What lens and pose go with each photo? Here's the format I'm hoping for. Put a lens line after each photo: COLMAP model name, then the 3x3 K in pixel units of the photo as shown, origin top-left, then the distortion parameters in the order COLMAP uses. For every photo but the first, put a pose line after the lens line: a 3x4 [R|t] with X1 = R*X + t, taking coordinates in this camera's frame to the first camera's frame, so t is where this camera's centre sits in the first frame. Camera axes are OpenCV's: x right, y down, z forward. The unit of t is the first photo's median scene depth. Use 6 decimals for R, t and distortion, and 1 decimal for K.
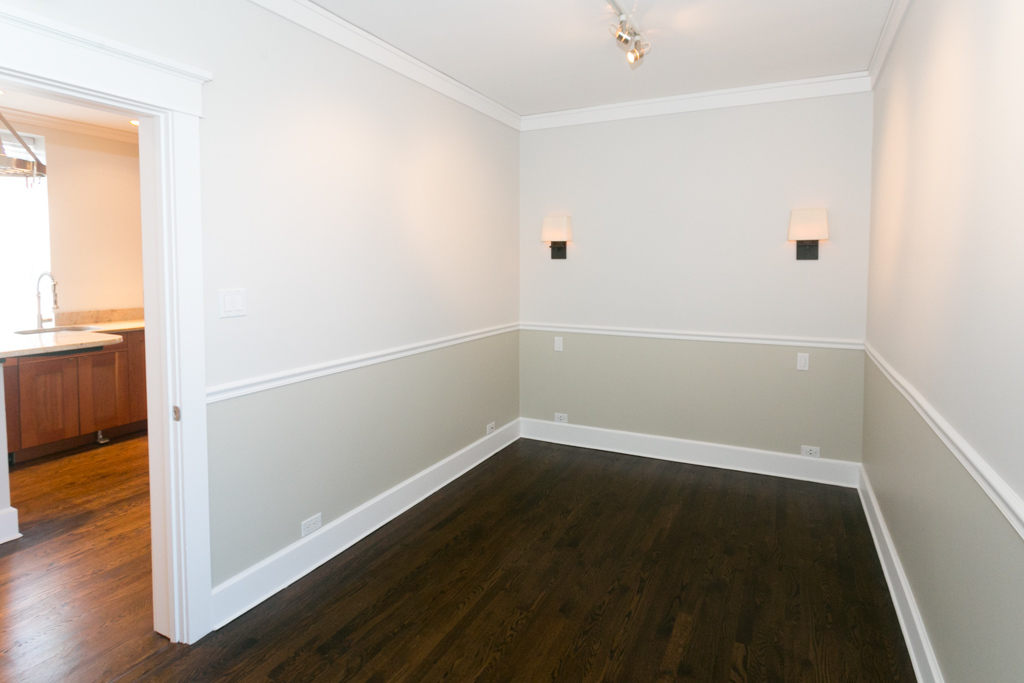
lens RADIAL K [[550.5, 0, 529.2], [0, 550.5, 305.4], [0, 0, 1]] dist [0.001729, 0.000530]
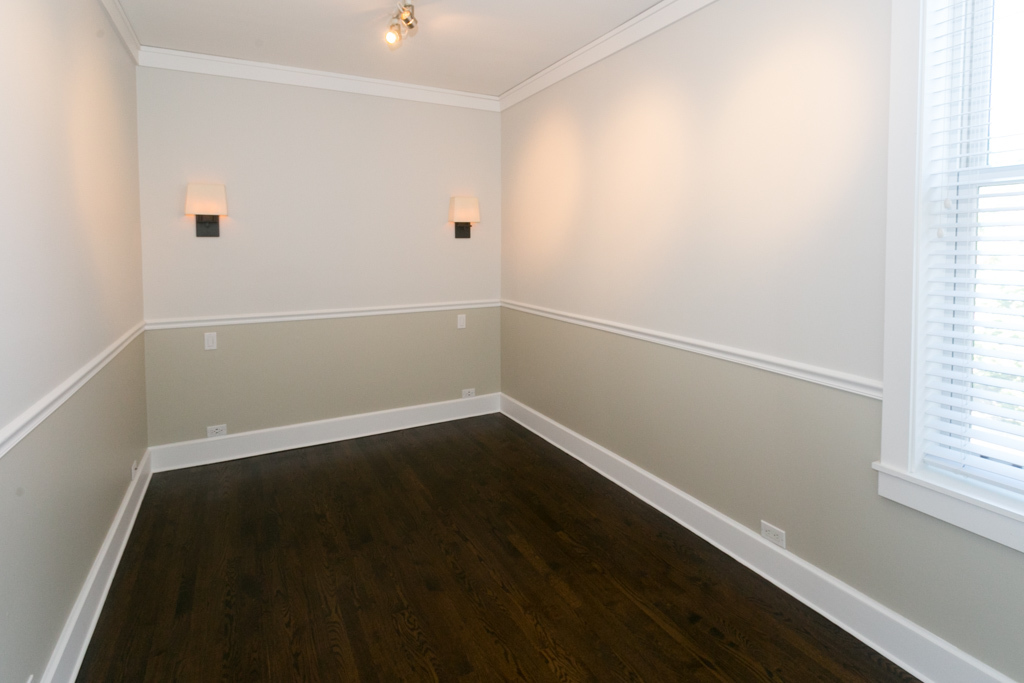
lens RADIAL K [[534.7, 0, 550.9], [0, 534.7, 282.4], [0, 0, 1]] dist [0.002640, 0.000884]
pose [[0.564710, -0.063852, 0.822815, -0.407236], [0.066084, 0.997300, 0.032038, -0.011021], [-0.822639, 0.036282, 0.567405, 0.177566]]
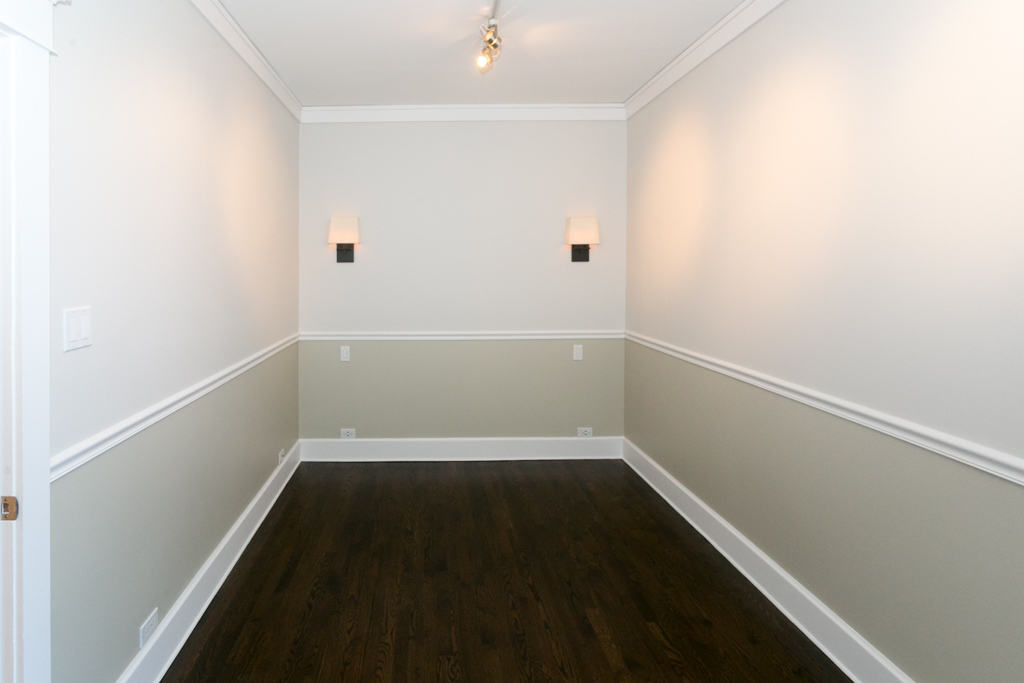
lens RADIAL K [[550.6, 0, 429.3], [0, 550.6, 286.1], [0, 0, 1]] dist [-0.001447, 0.000328]
pose [[0.901443, -0.023185, 0.432276, -0.287418], [0.040601, 0.998691, -0.031103, -0.011902], [-0.430989, 0.045588, 0.901205, 0.127941]]
